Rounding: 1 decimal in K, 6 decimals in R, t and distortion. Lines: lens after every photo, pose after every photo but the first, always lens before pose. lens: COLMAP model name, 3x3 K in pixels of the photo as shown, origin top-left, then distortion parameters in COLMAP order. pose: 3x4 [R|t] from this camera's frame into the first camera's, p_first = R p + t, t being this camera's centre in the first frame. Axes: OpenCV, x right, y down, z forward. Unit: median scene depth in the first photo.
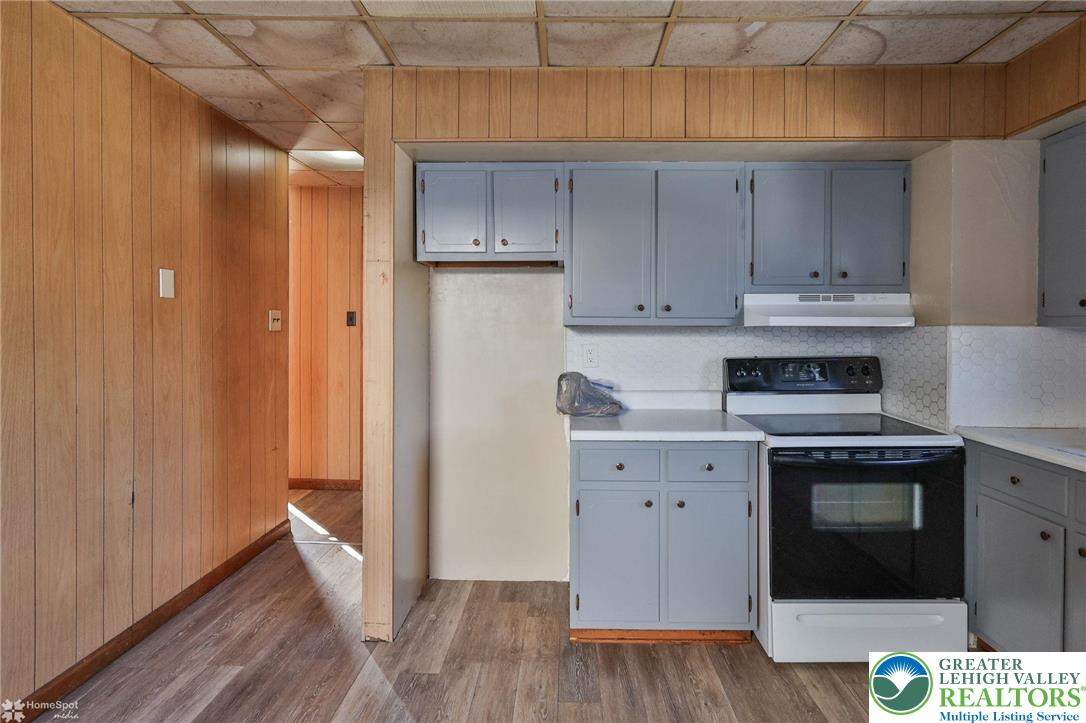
lens RADIAL K [[547.5, 0, 548.6], [0, 547.5, 353.3], [0, 0, 1]] dist [0.000214, 0.000247]
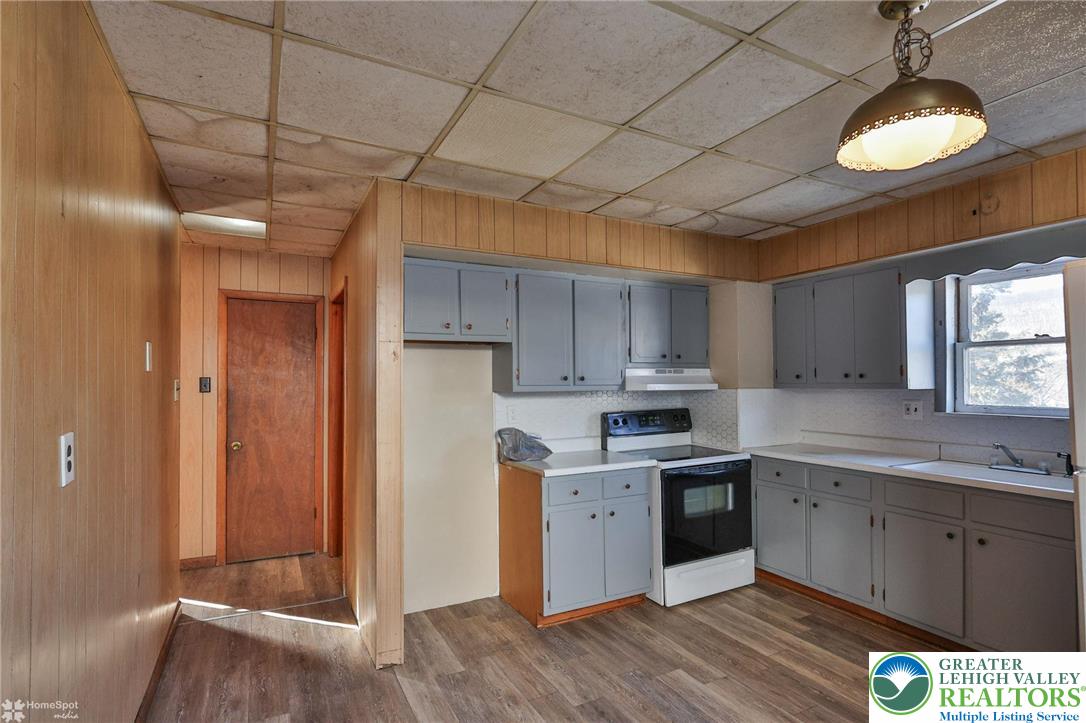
lens RADIAL K [[541.8, 0, 531.7], [0, 541.8, 403.4], [0, 0, 1]] dist [-0.002282, -0.000293]
pose [[0.882408, -0.028923, 0.469594, -0.607168], [0.032495, 0.999472, 0.000498, -0.026582], [-0.469361, 0.014820, 0.882882, -0.178763]]
